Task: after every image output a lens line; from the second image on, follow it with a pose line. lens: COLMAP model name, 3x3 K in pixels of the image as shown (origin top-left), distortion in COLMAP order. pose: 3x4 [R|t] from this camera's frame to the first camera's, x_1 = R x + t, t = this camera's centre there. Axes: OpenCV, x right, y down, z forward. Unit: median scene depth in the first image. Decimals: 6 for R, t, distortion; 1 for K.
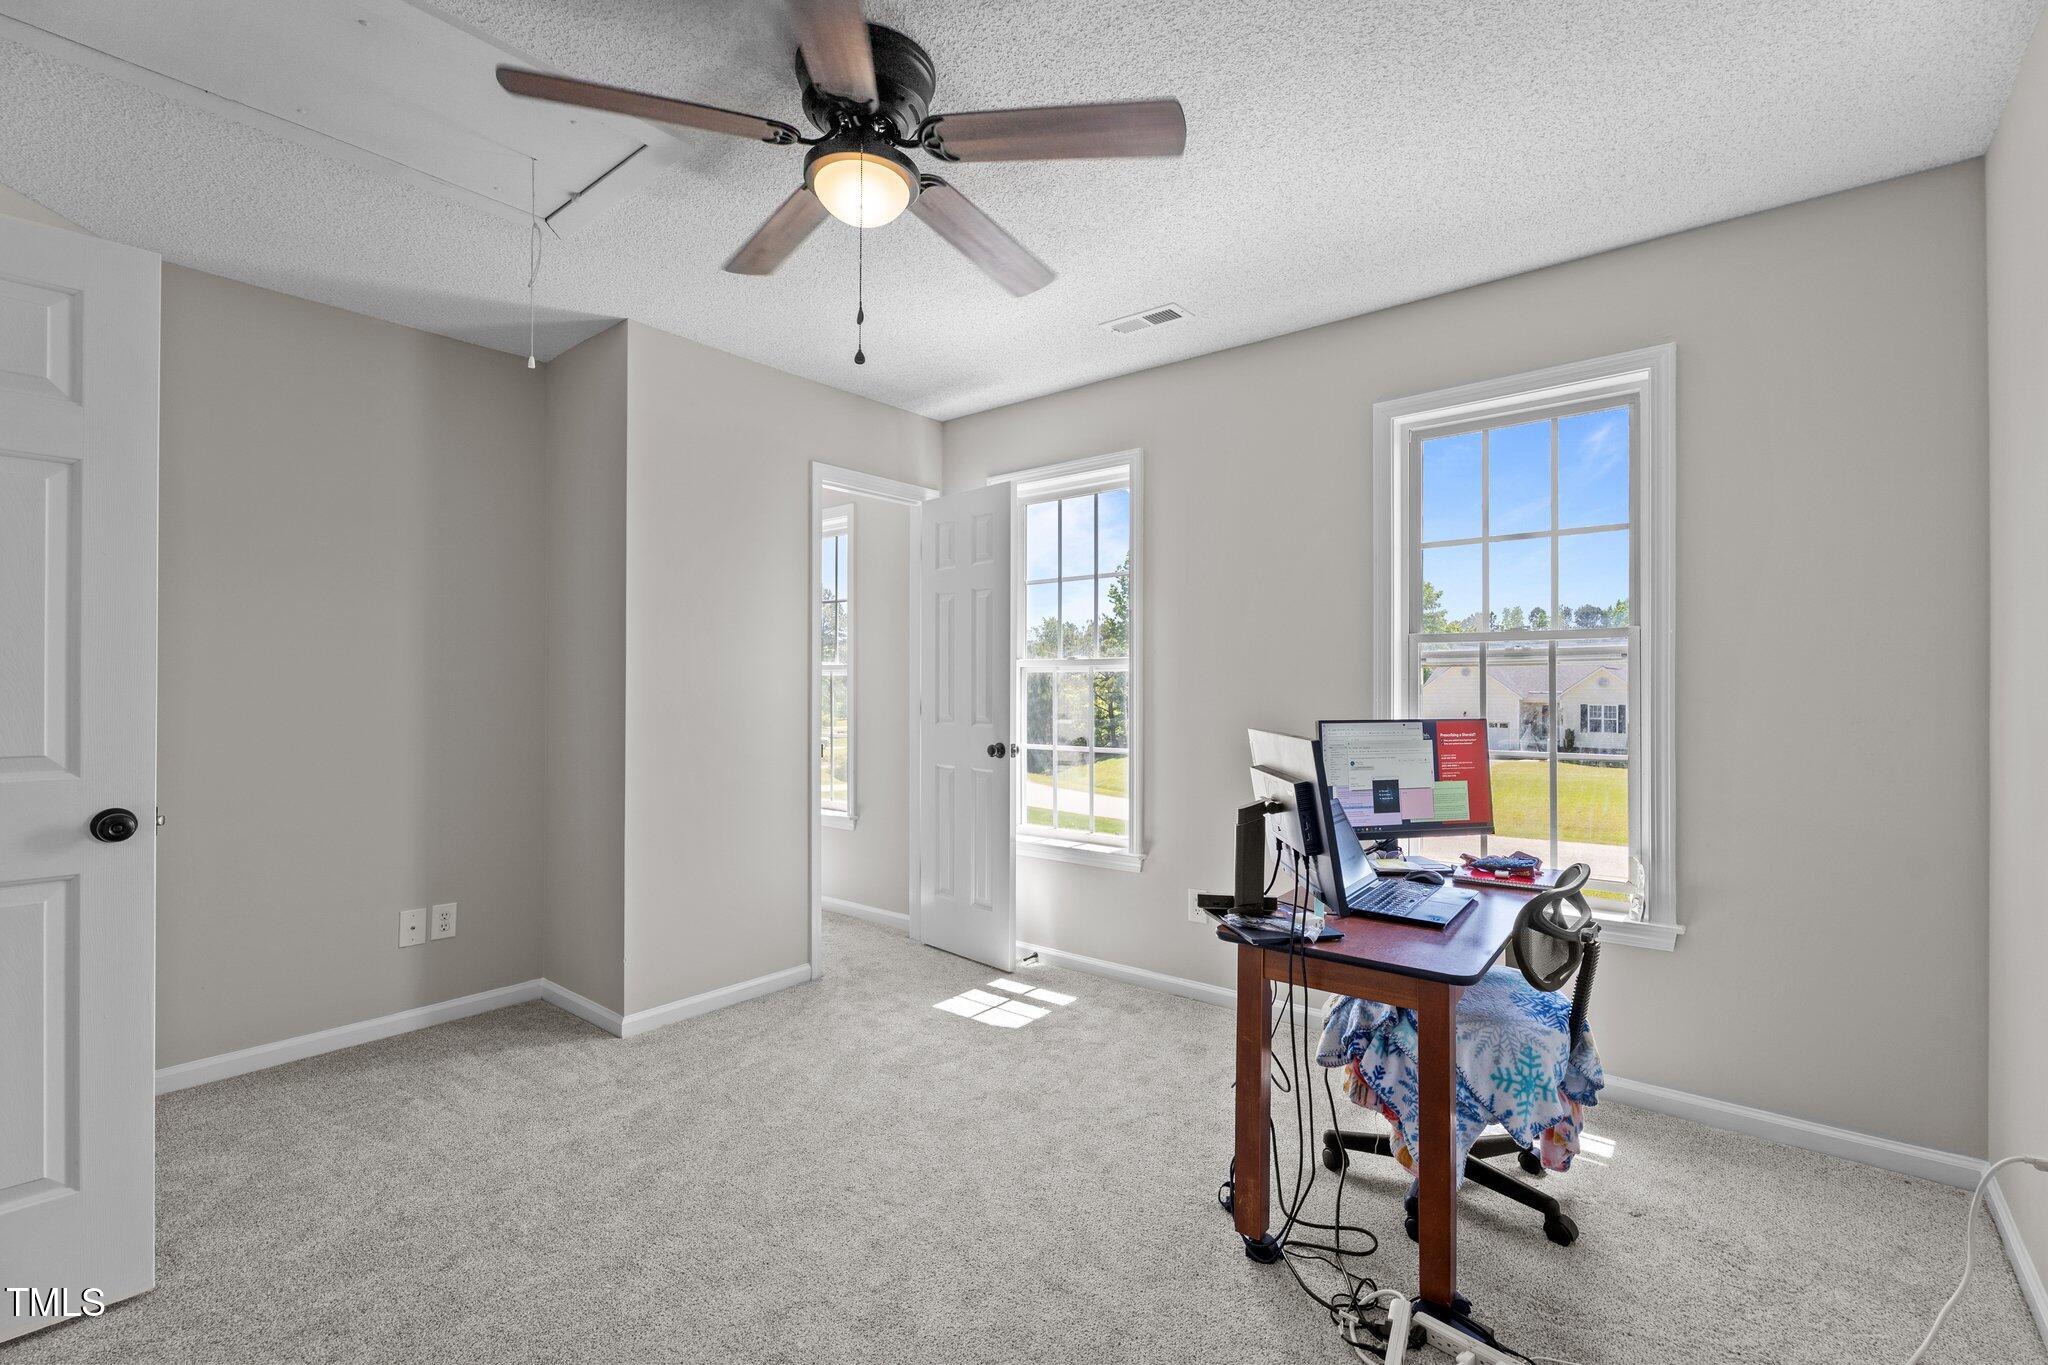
lens RADIAL K [[917.6, 0, 1027.7], [0, 917.6, 671.6], [0, 0, 1]] dist [0.001799, 0.000464]
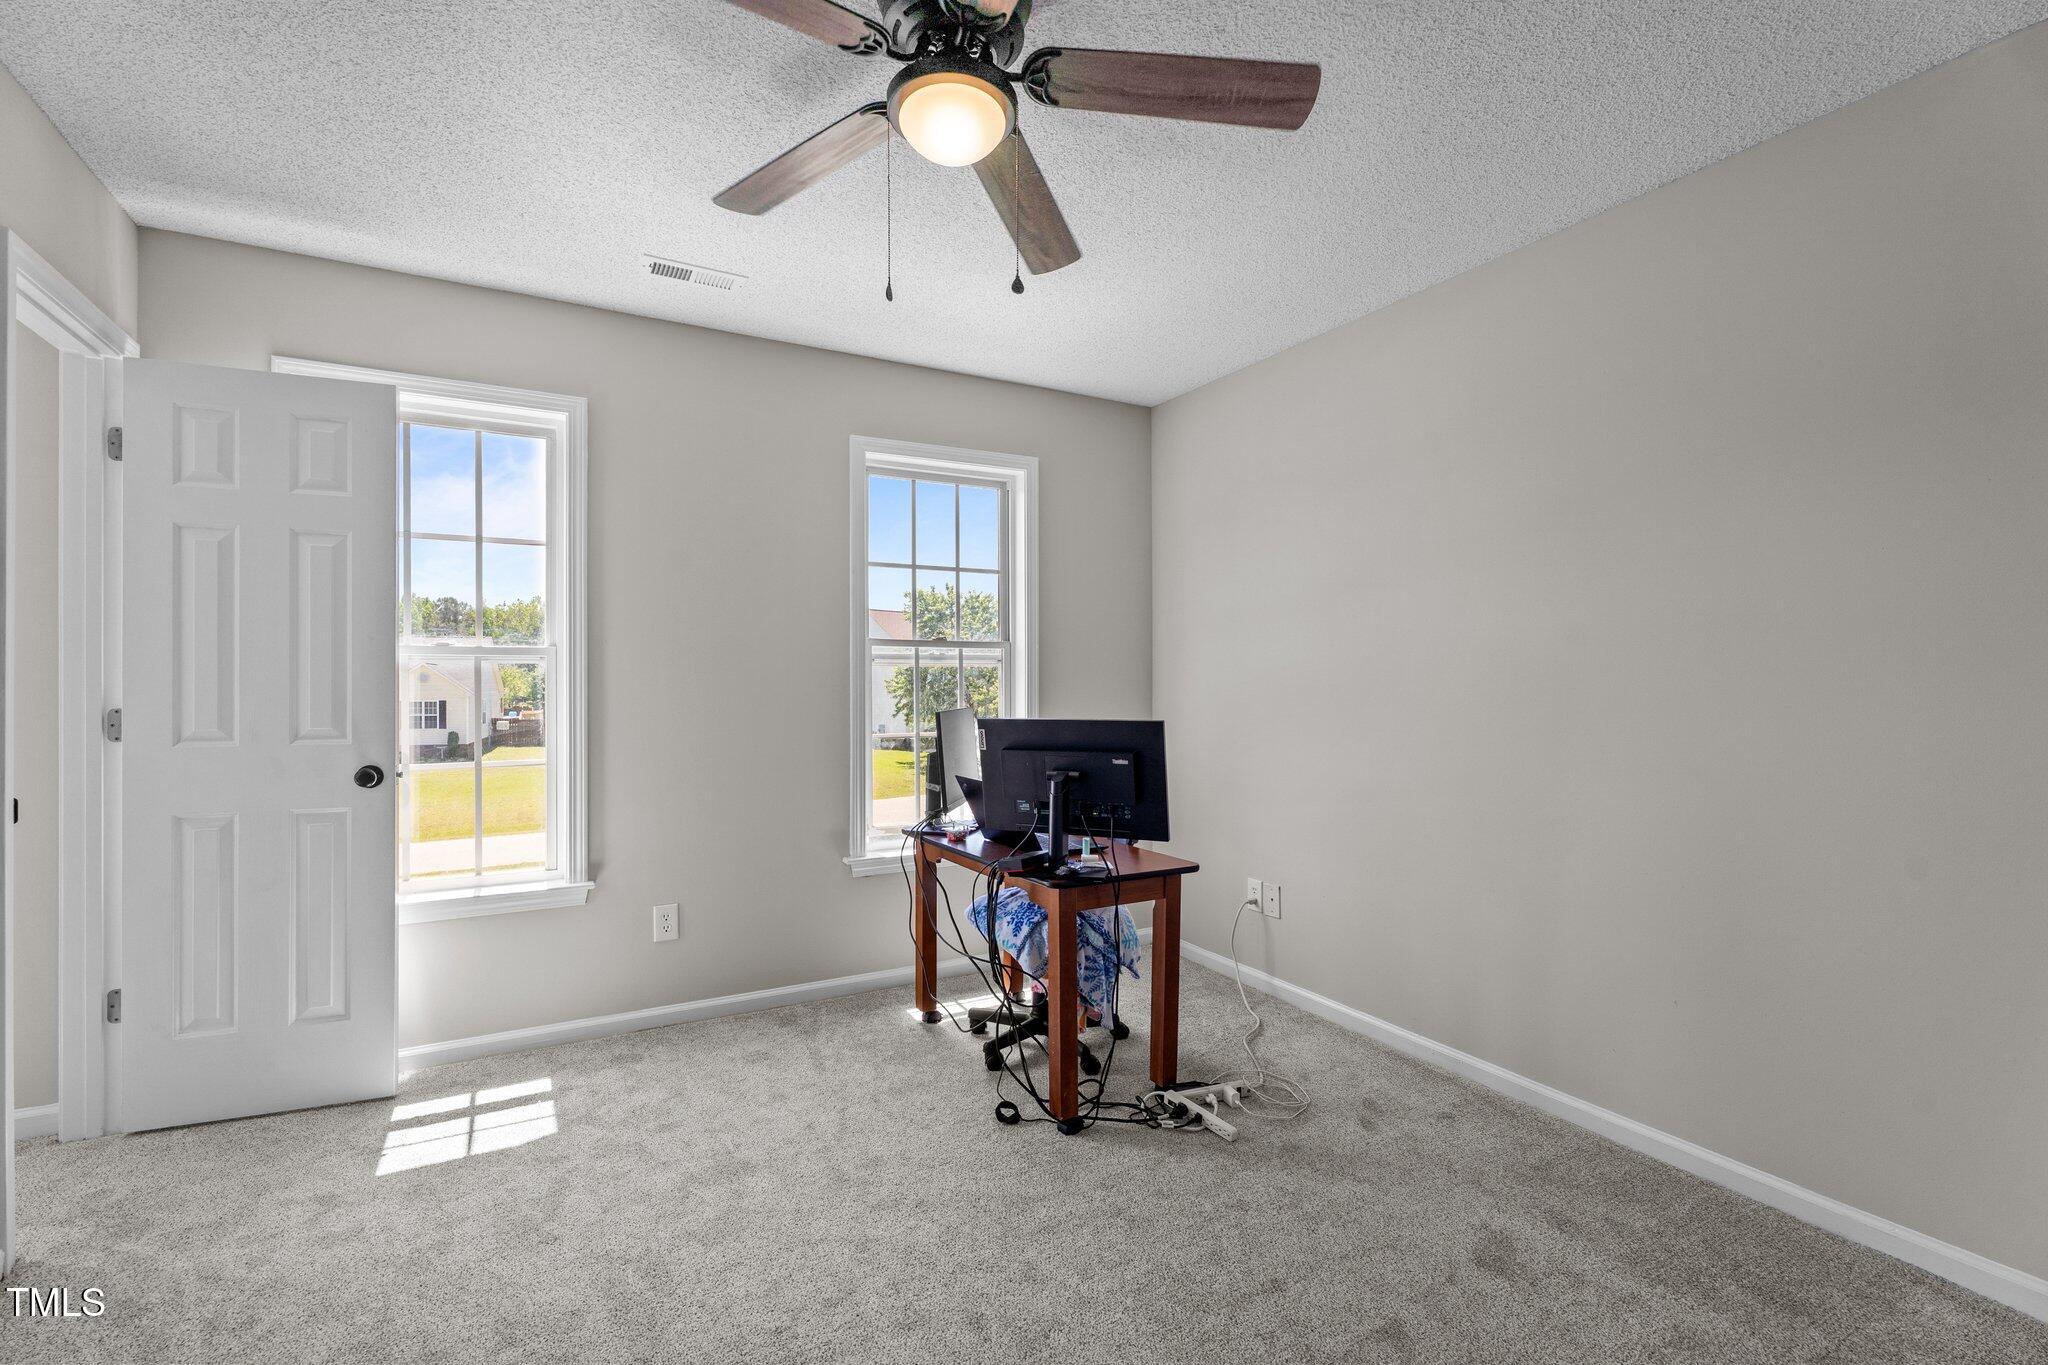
lens RADIAL K [[917.6, 0, 1027.7], [0, 917.6, 671.6], [0, 0, 1]] dist [0.001799, 0.000464]
pose [[0.365829, 0.010772, 0.930620, -0.528861], [-0.015284, 0.999868, -0.005565, 0.005354], [-0.930557, -0.012188, 0.365945, 0.330624]]
